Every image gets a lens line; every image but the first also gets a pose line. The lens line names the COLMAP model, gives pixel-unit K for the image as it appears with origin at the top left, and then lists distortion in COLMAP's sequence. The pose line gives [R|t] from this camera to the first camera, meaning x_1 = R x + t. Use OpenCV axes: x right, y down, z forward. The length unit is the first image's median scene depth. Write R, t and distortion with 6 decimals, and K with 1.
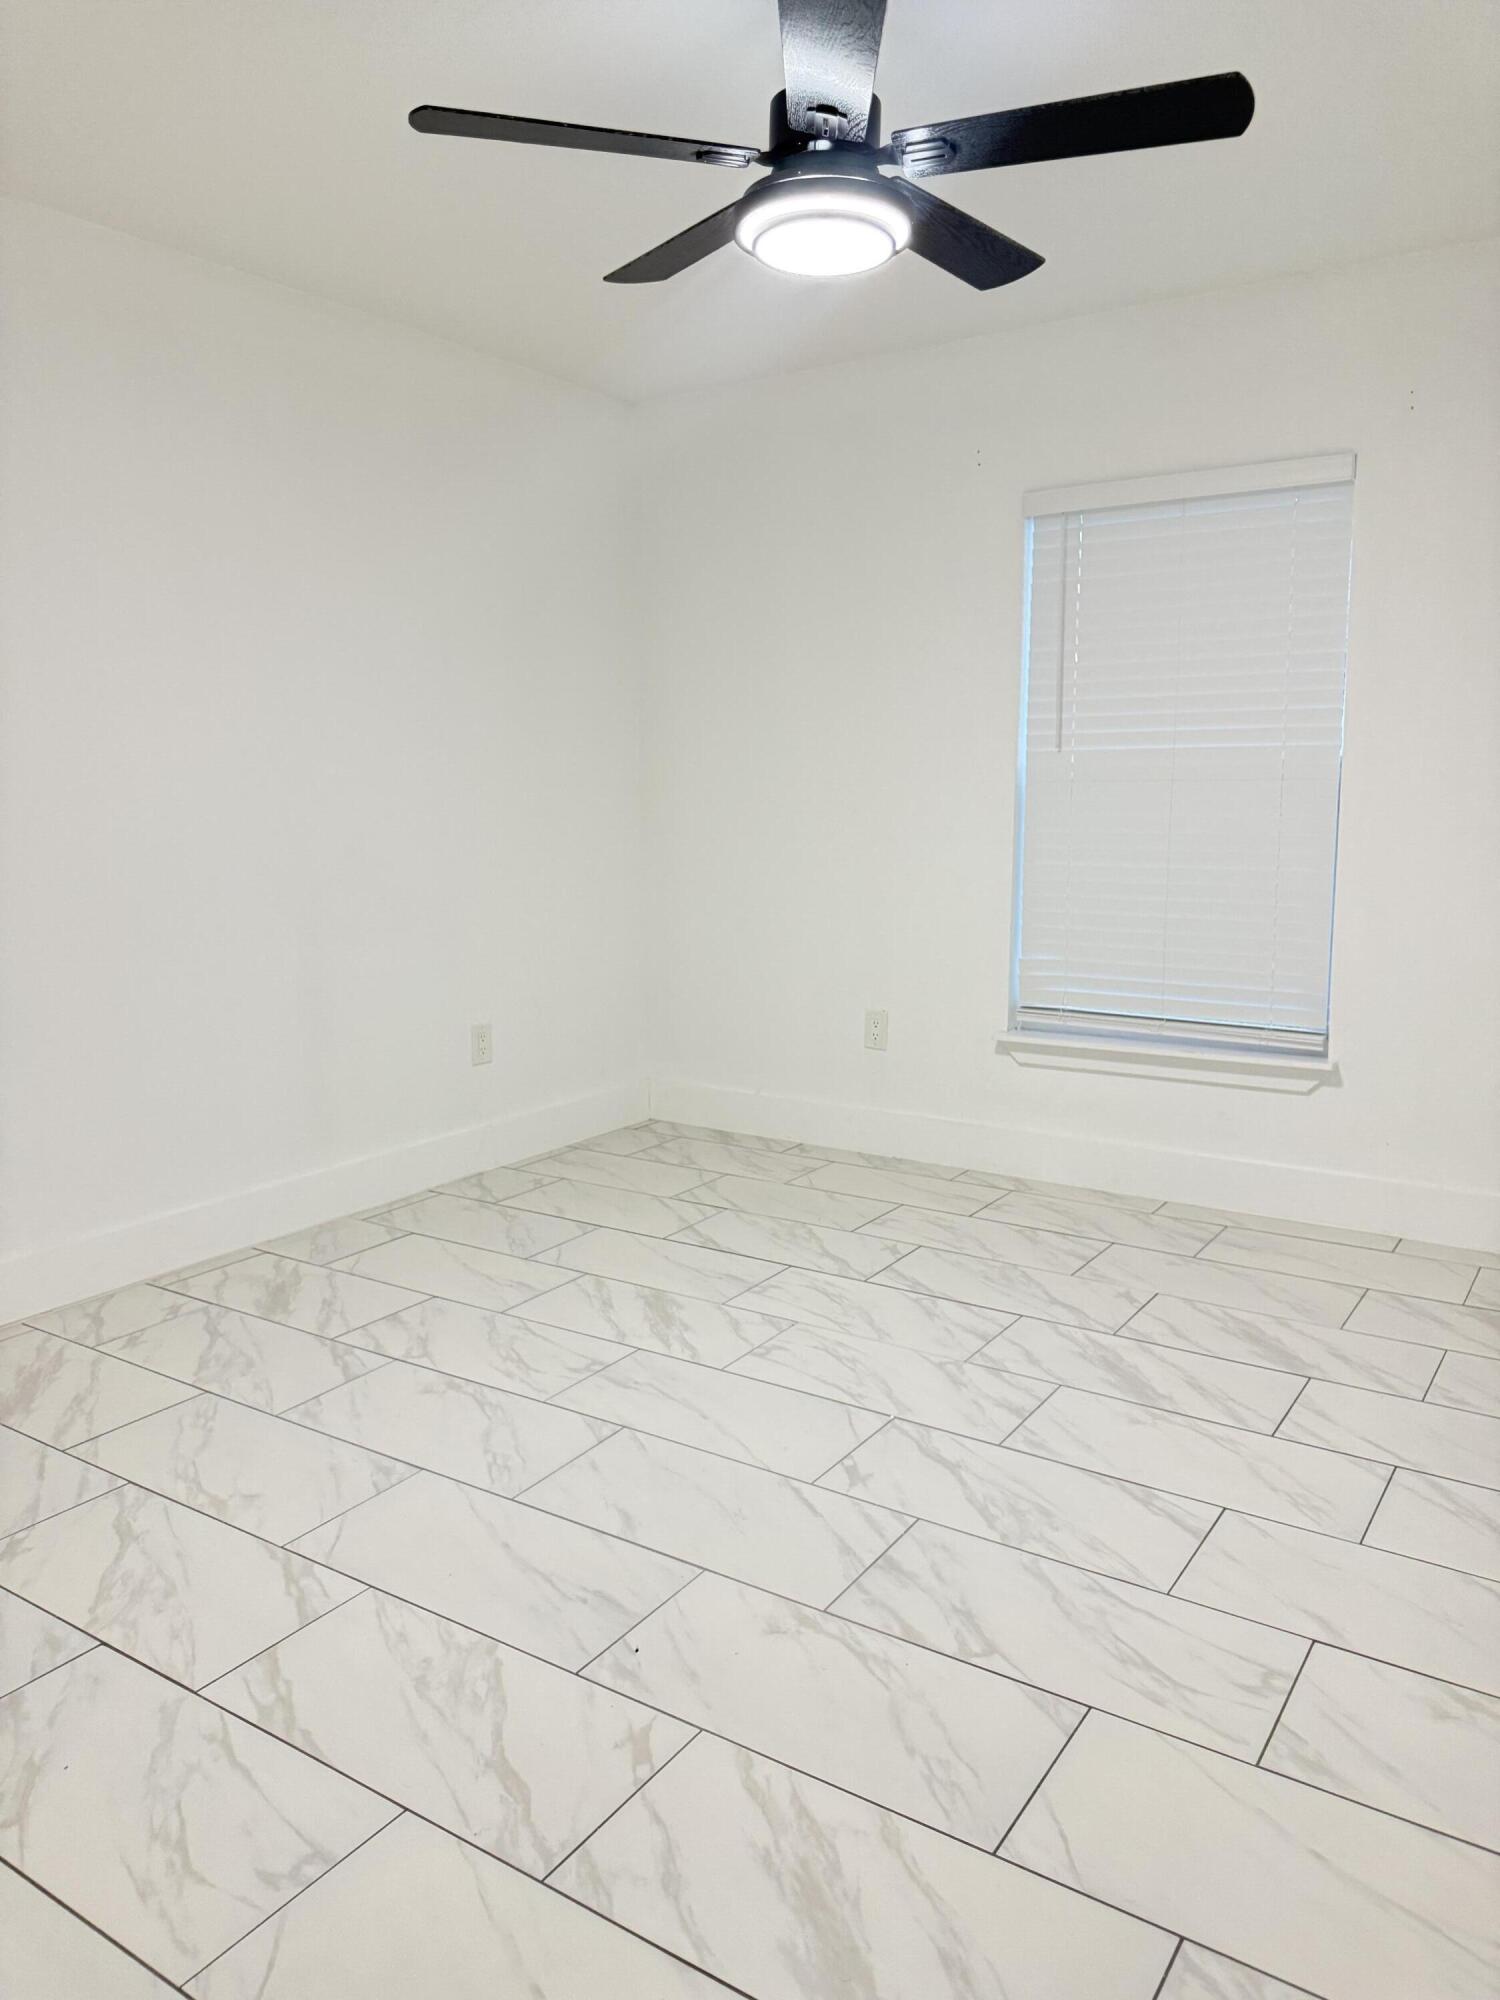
lens RADIAL K [[1401.7, 0, 747.8], [0, 1401.7, 1000.6], [0, 0, 1]] dist [0.006692, -0.017239]
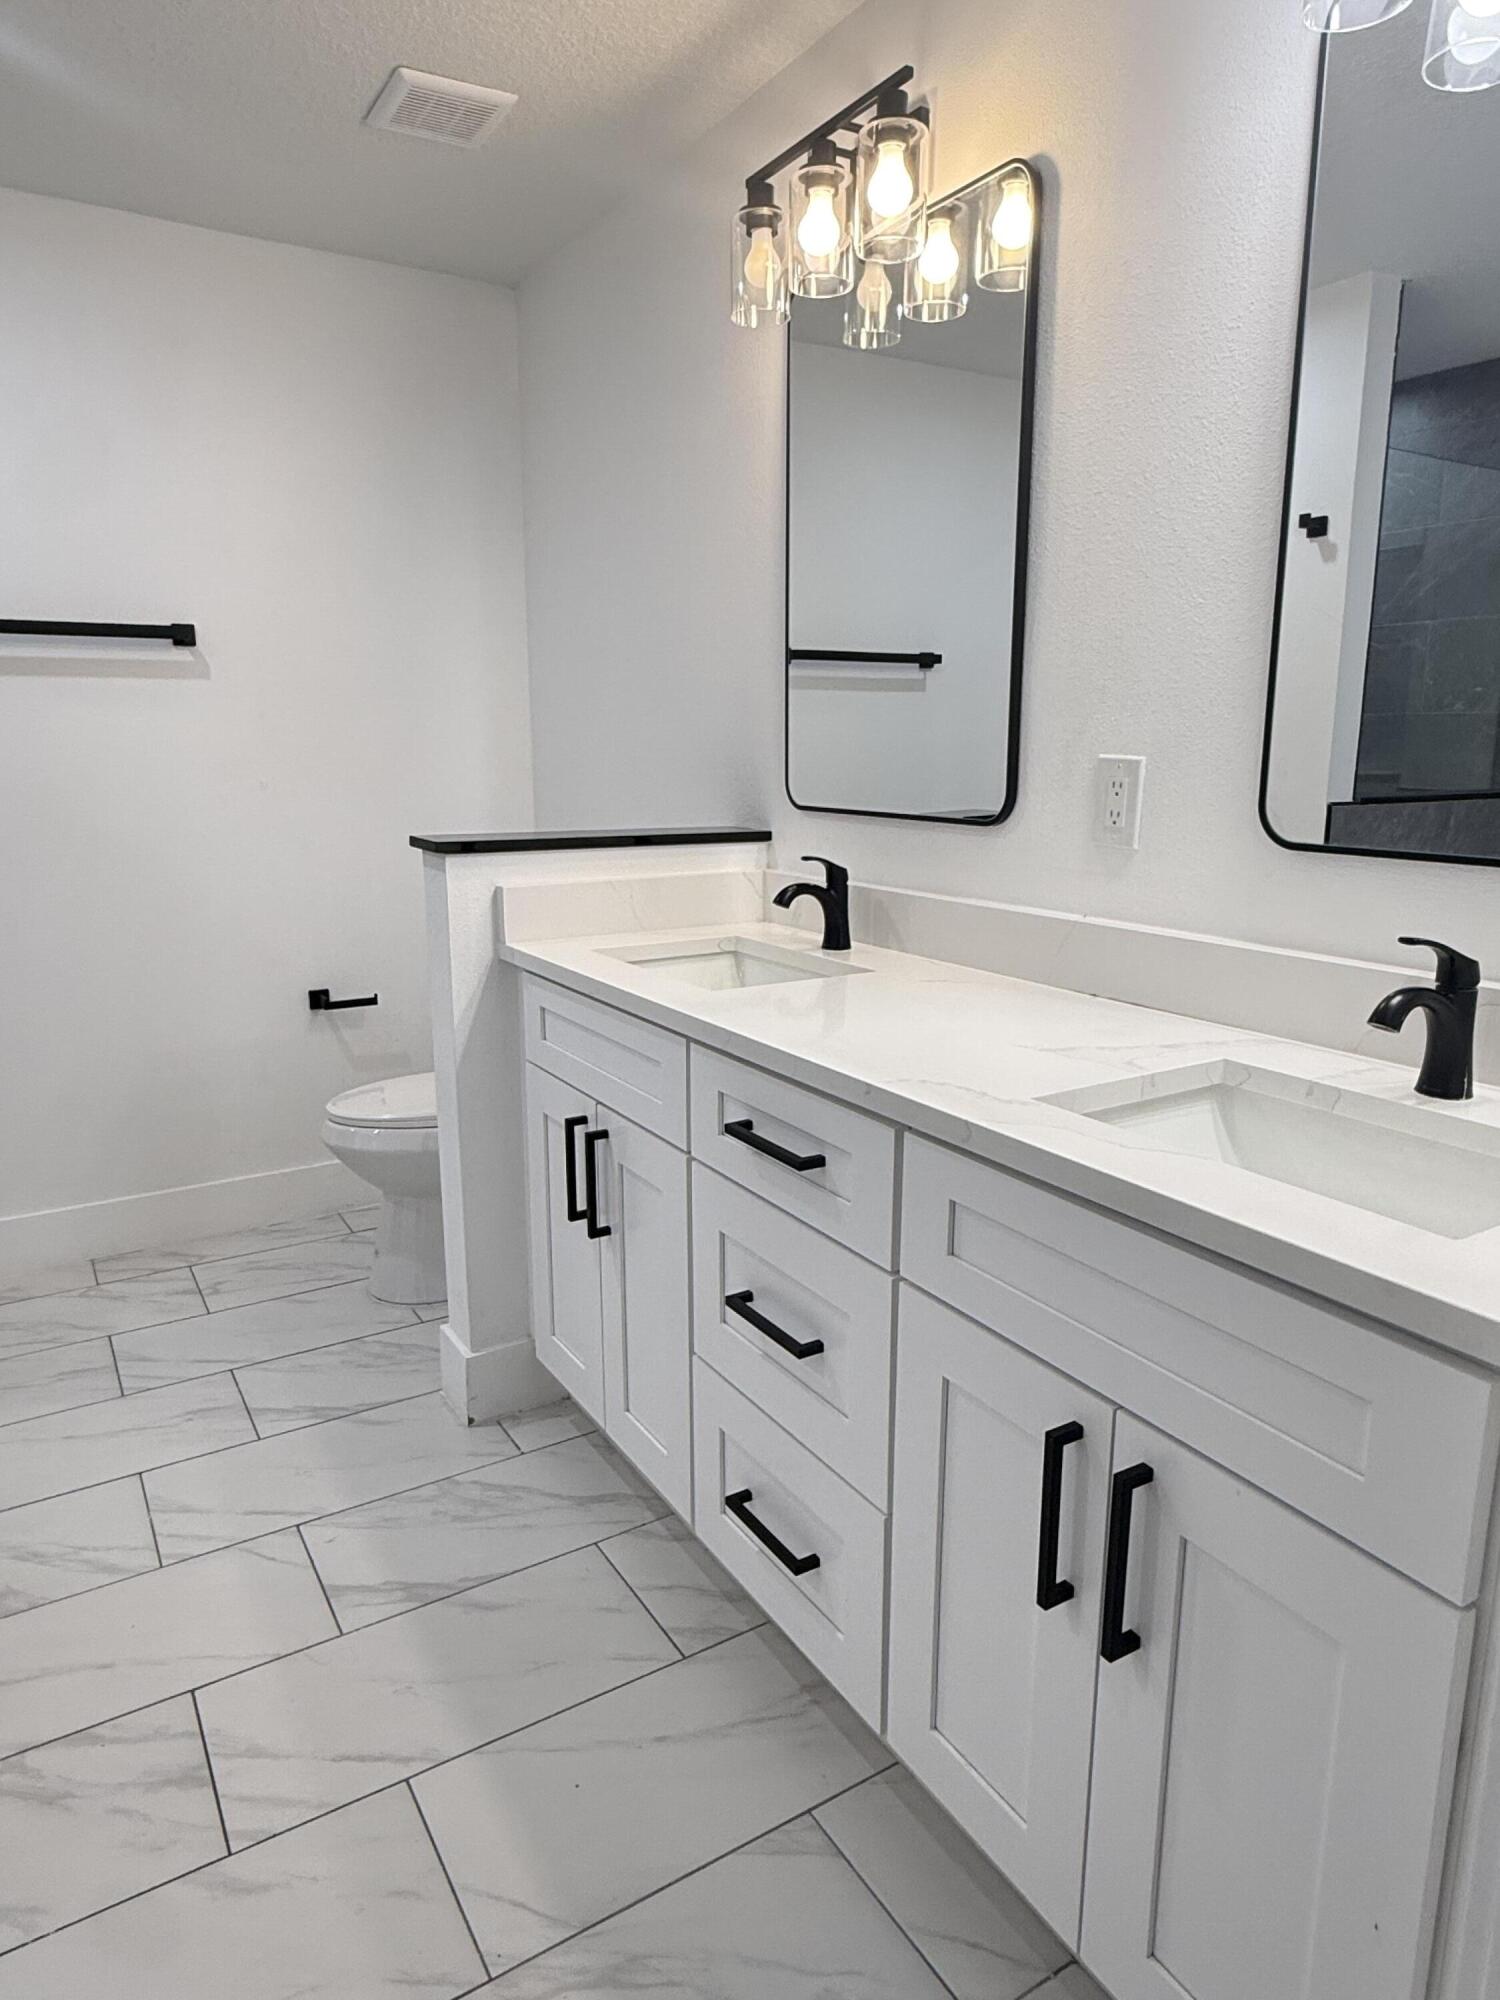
lens RADIAL K [[1247.4, 0, 754.4], [0, 1247.4, 987.1], [0, 0, 1]] dist [-0.002969, 0.004832]
pose [[-0.415037, 0.188991, -0.889959, 0.556852], [-0.139610, 0.953372, 0.267565, -0.301650], [0.899029, 0.235296, -0.369300, 1.533656]]
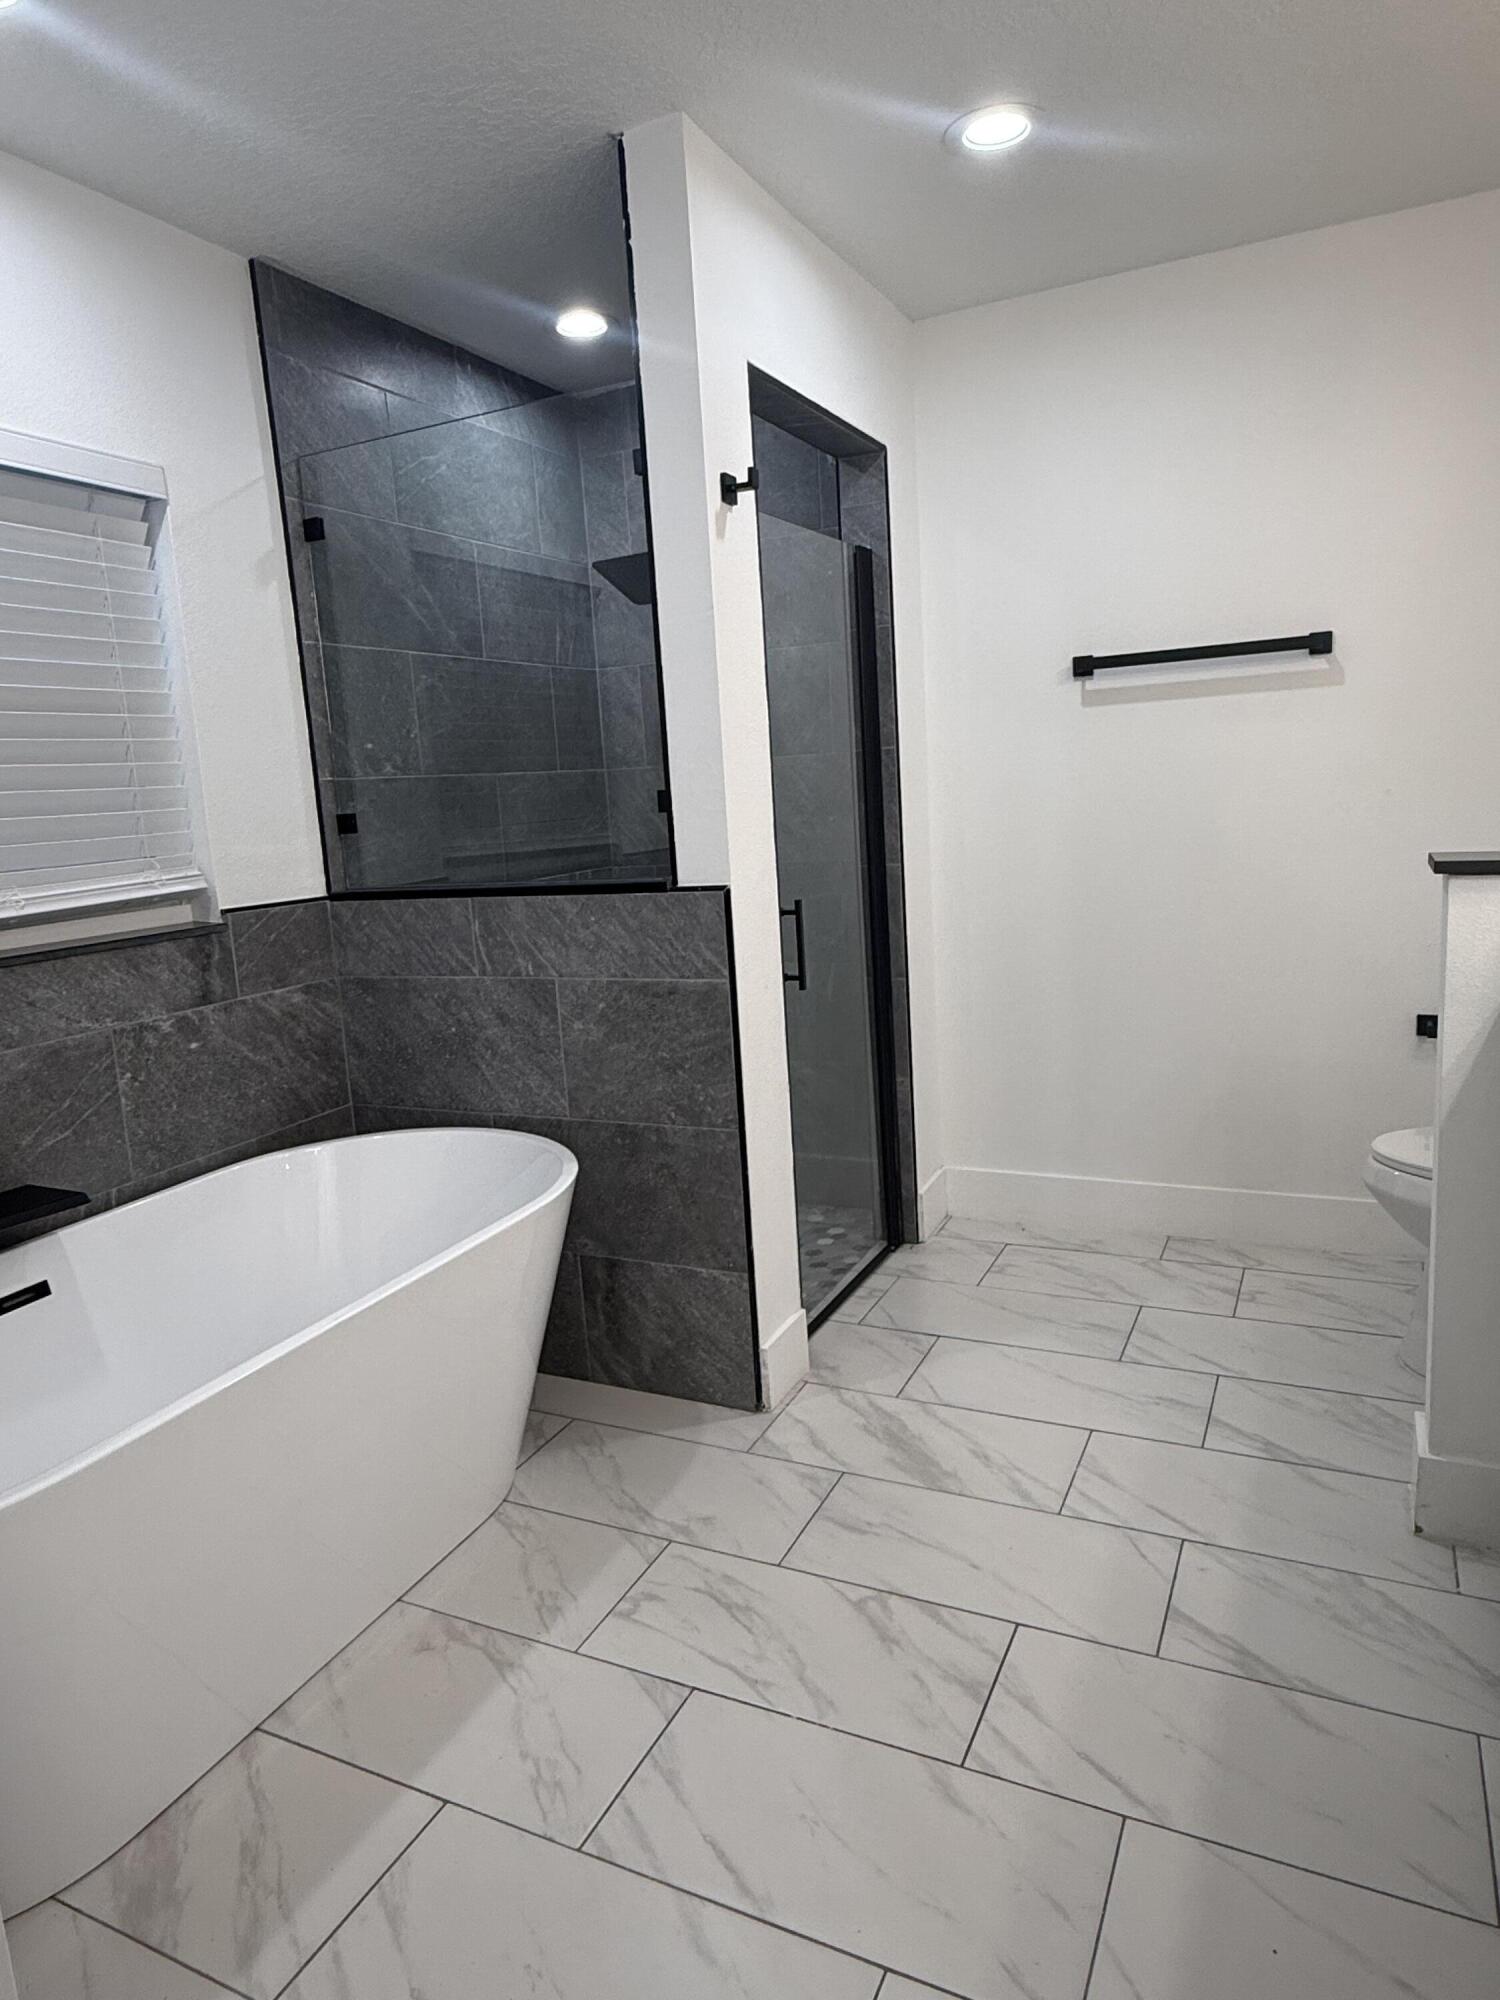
lens RADIAL K [[1247.4, 0, 745.3], [0, 1247.4, 1006.2], [0, 0, 1]] dist [-0.002969, 0.004832]
pose [[-0.987791, 0.094944, -0.123507, 0.326853], [0.049249, 0.942475, 0.330628, -0.325235], [0.147794, 0.320508, -0.935645, 1.688828]]
